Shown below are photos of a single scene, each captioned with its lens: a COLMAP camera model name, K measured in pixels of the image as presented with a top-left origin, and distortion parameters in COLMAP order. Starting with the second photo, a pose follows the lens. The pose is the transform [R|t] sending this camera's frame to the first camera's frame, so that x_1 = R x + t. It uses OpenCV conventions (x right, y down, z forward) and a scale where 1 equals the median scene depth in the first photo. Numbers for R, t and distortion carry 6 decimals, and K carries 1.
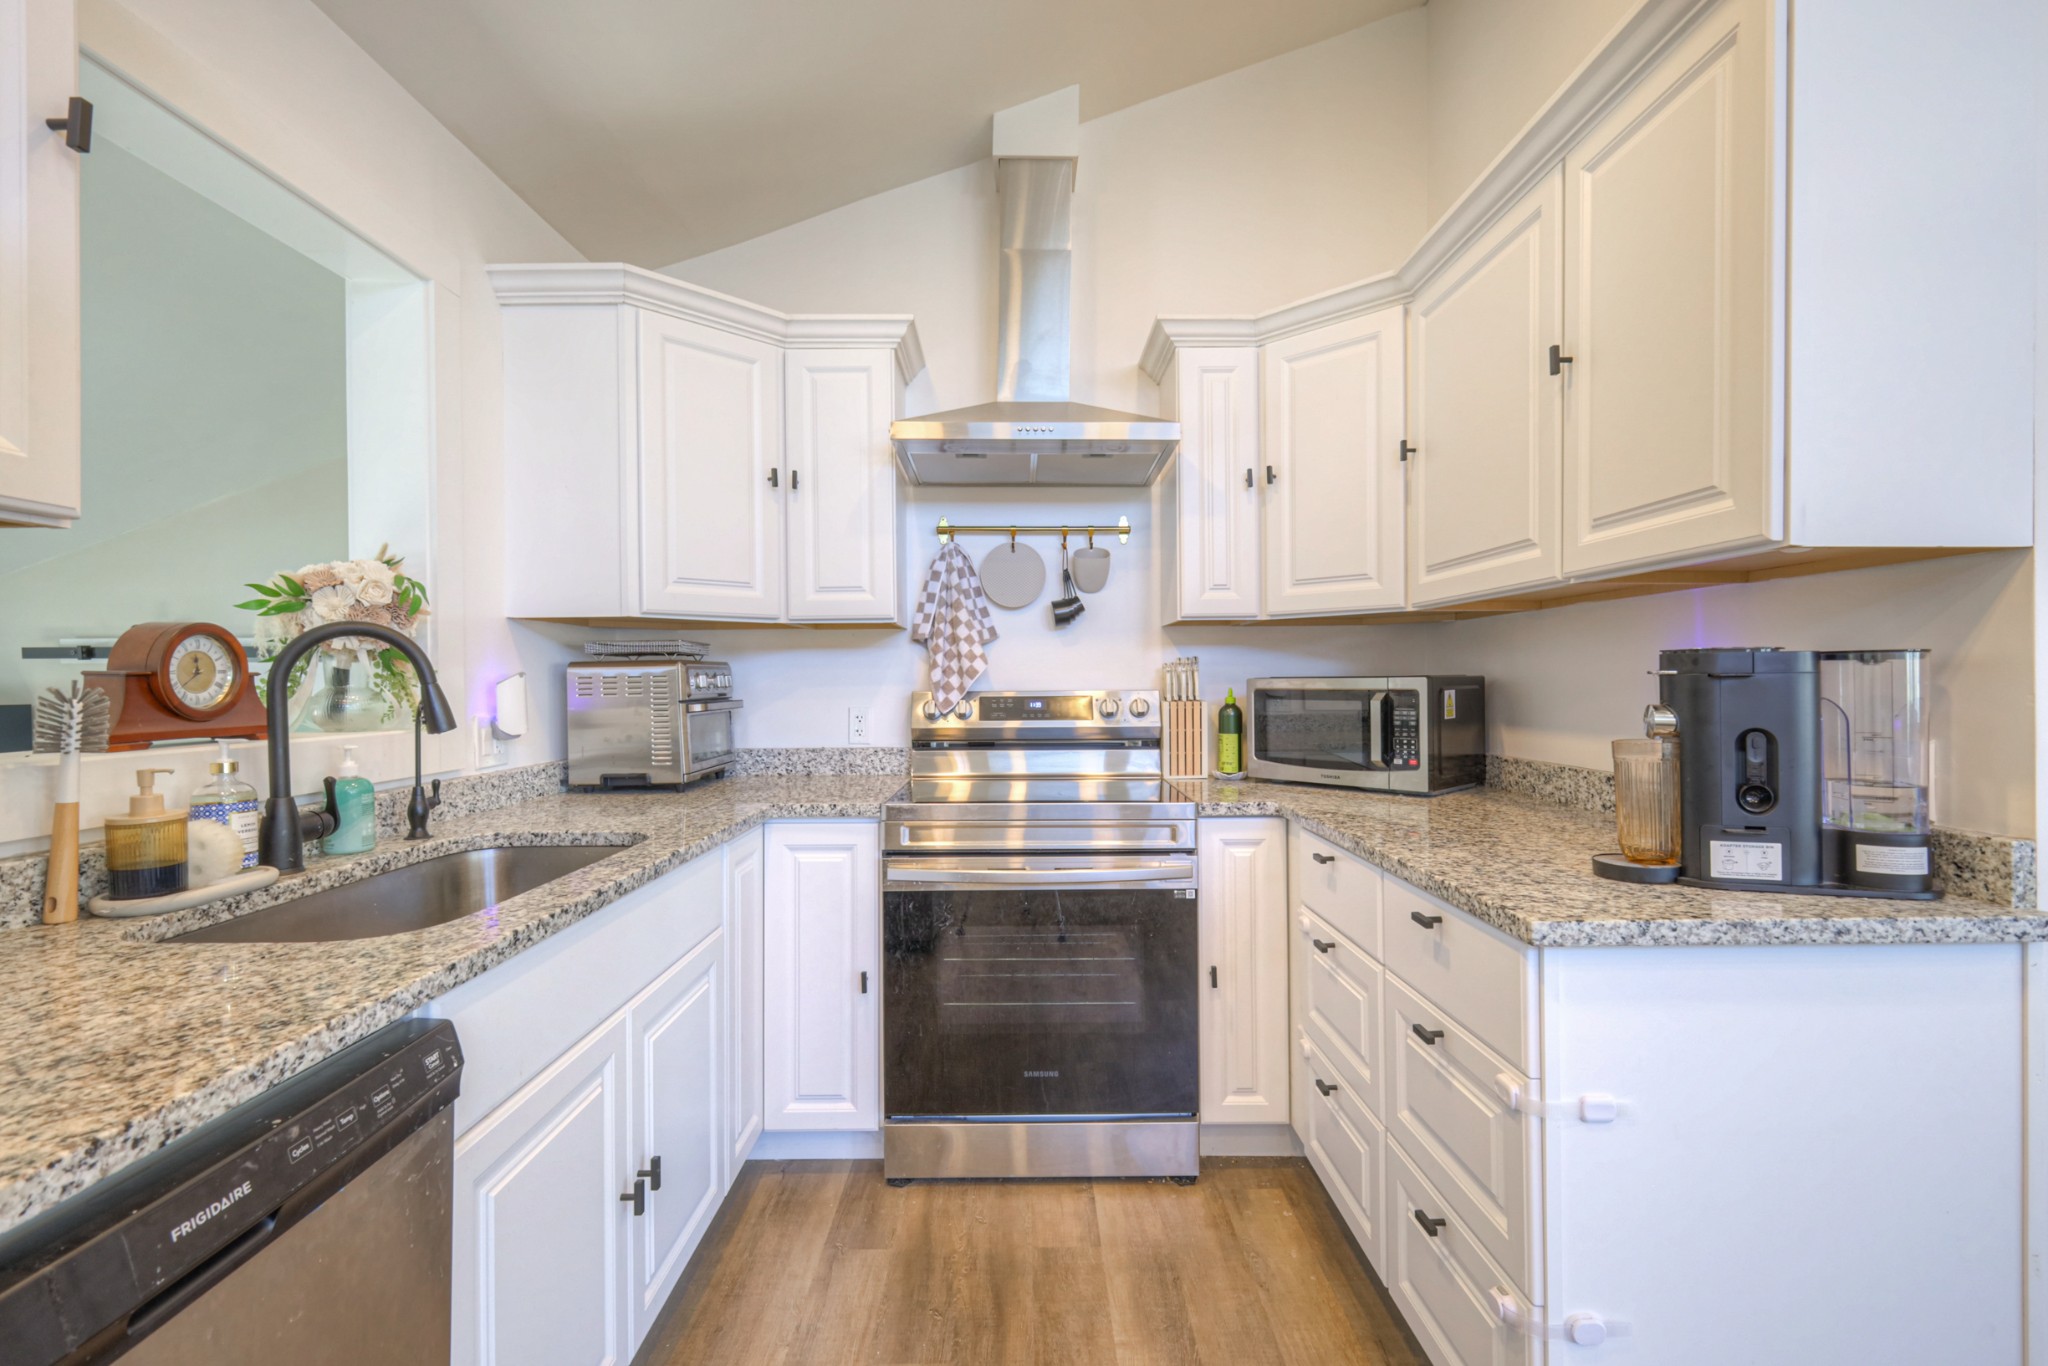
lens RADIAL K [[891.6, 0, 1027.3], [0, 891.6, 681.4], [0, 0, 1]] dist [0.001585, -0.000204]
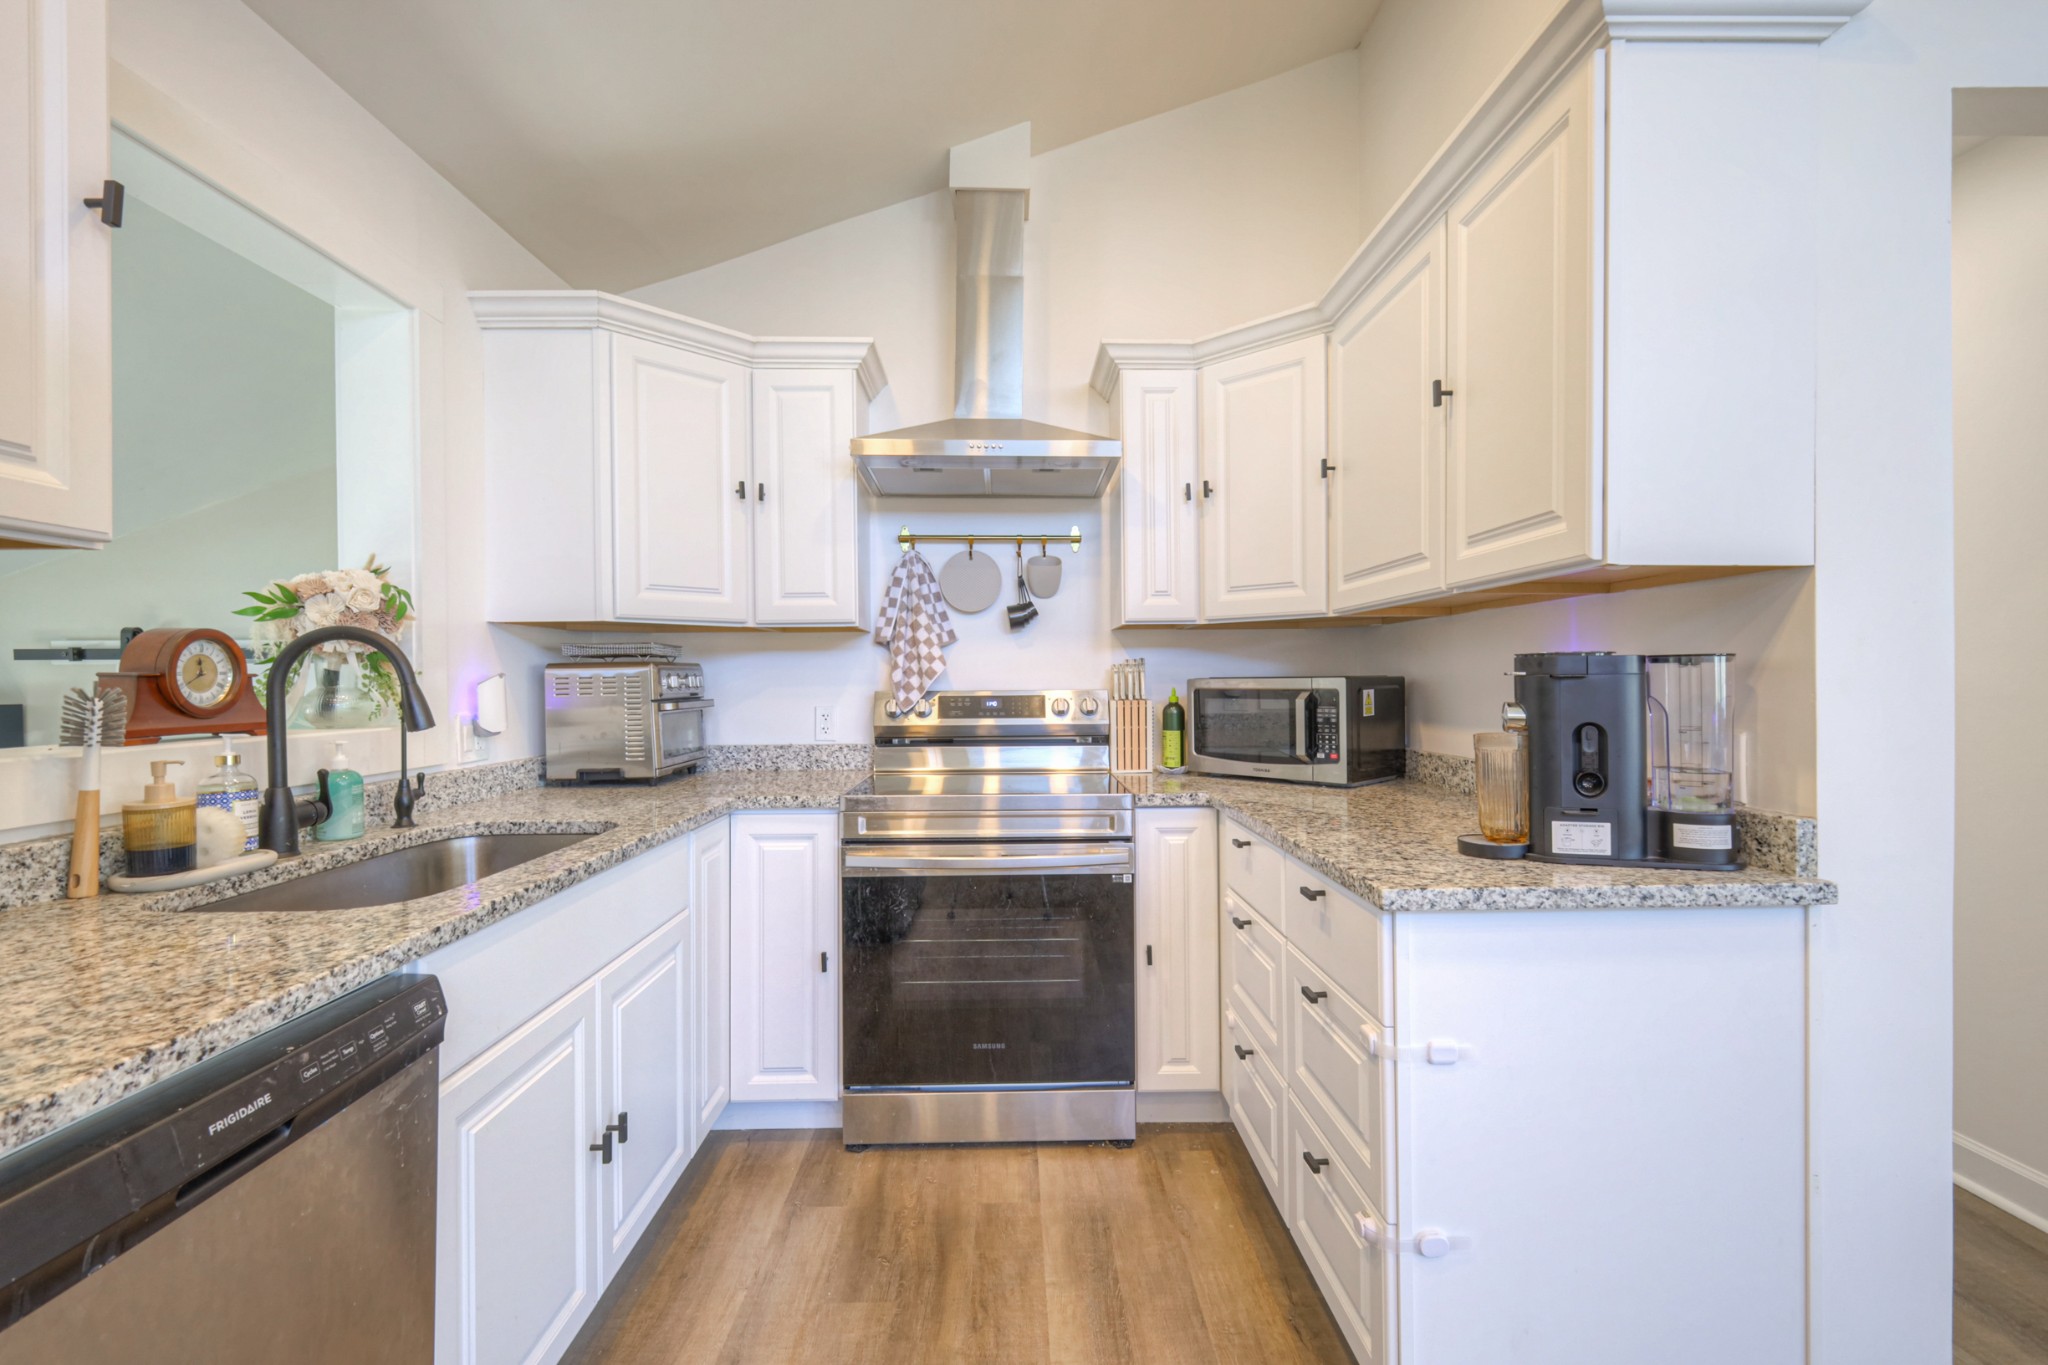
lens RADIAL K [[887.3, 0, 1029.6], [0, 887.3, 680.8], [0, 0, 1]] dist [0.001134, 0.000185]
pose [[0.999831, -0.000338, 0.018370, 0.044781], [0.000350, 1.000000, -0.000645, -0.000309], [-0.018370, 0.000651, 0.999831, -0.072375]]
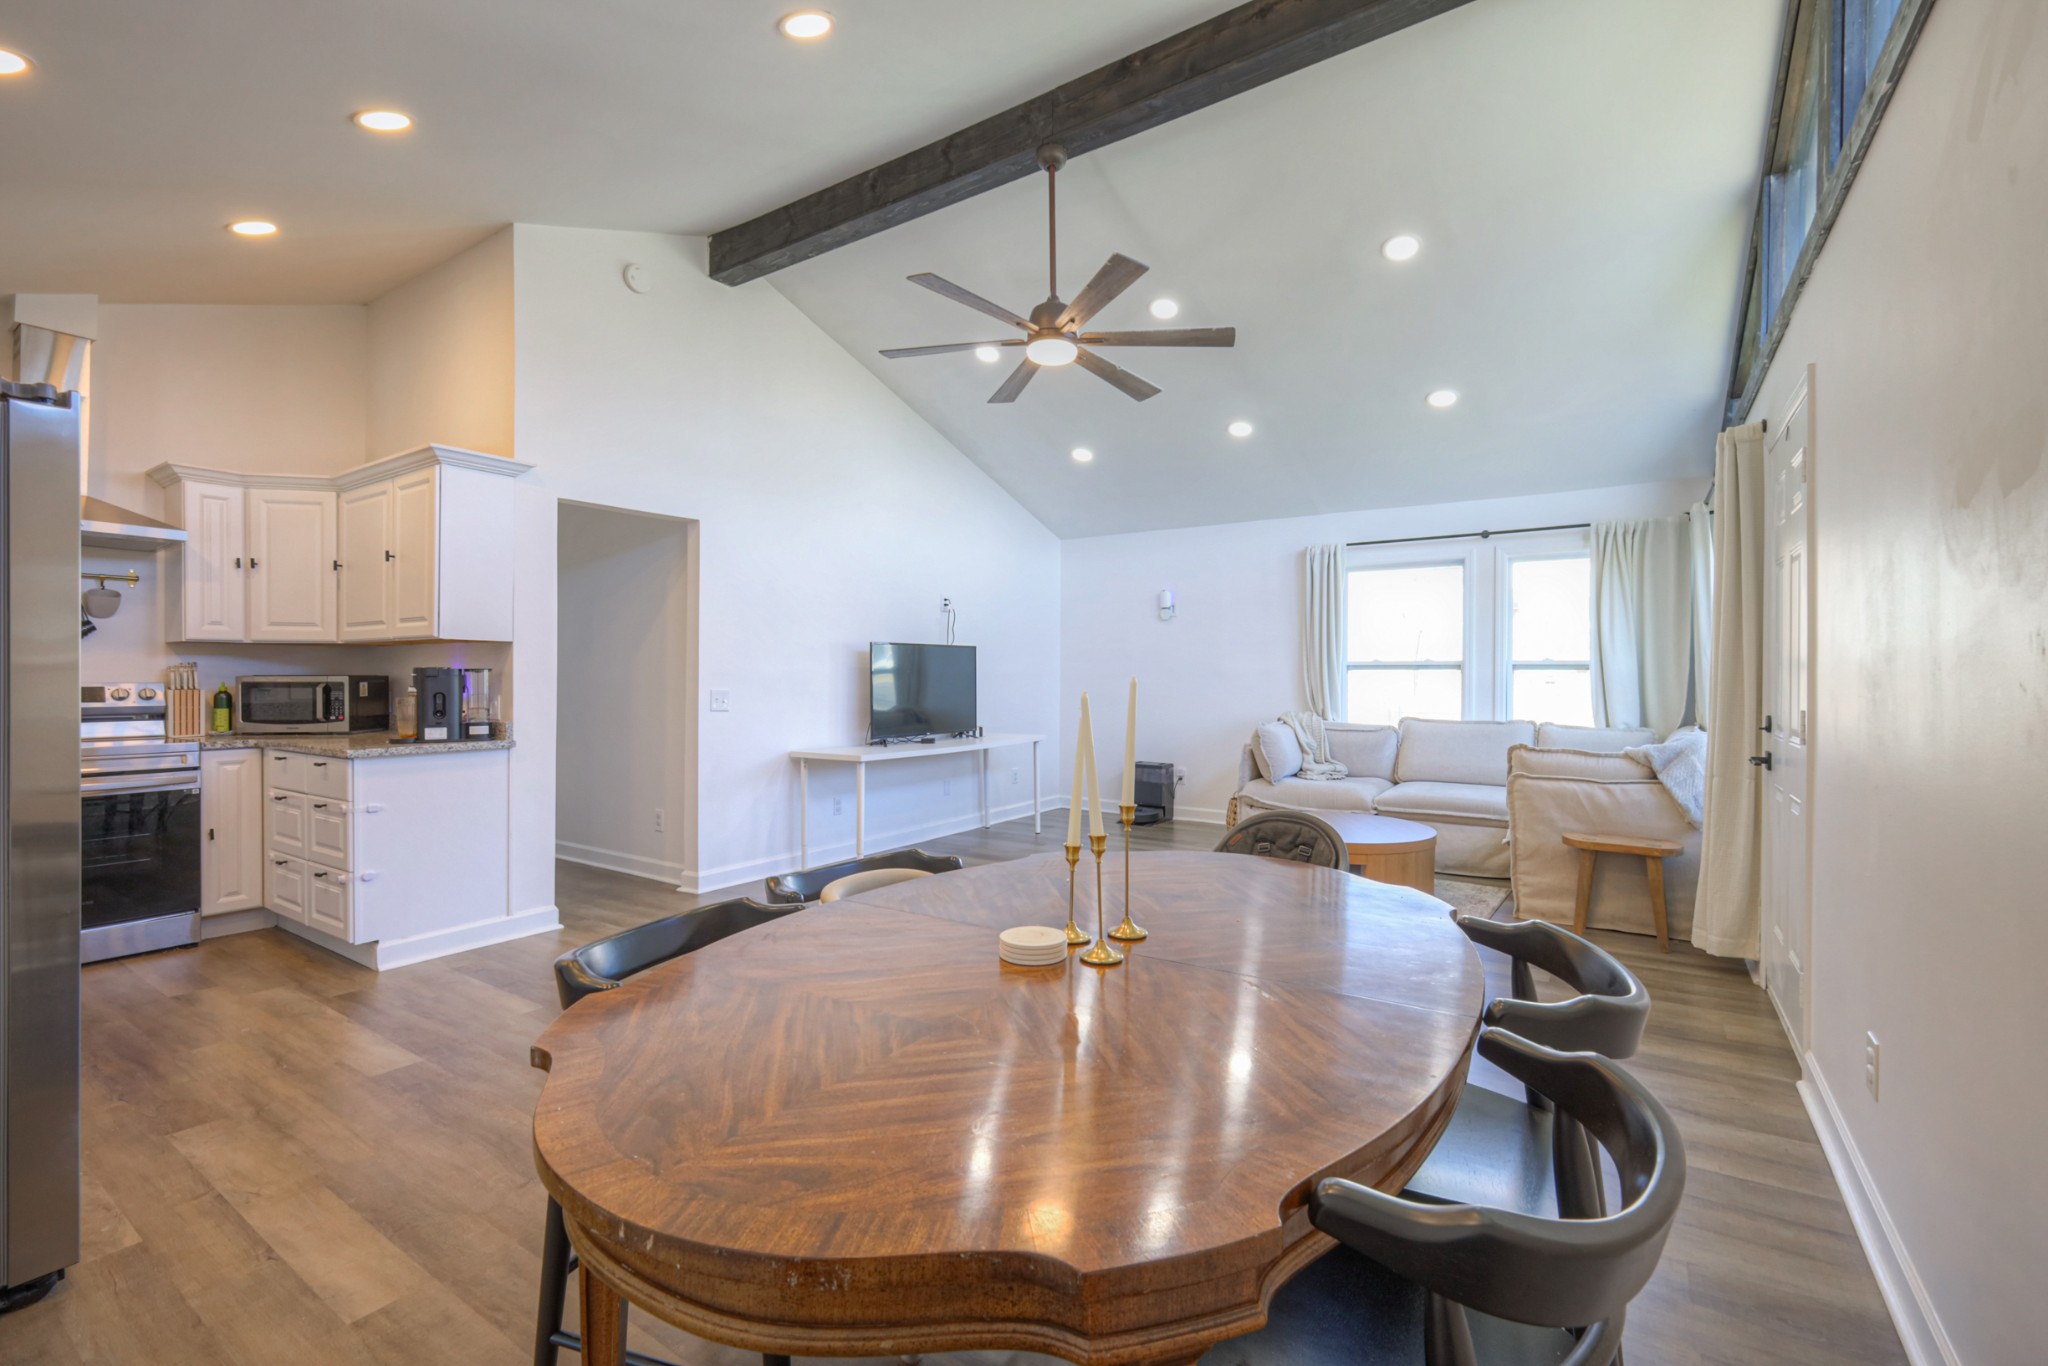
lens RADIAL K [[891.6, 0, 1027.3], [0, 891.6, 681.4], [0, 0, 1]] dist [0.001585, -0.000204]
pose [[0.570143, 0.003450, 0.821538, -0.361101], [-0.003370, 0.999993, -0.001860, 0.006546], [-0.821539, -0.001708, 0.570150, -1.499727]]
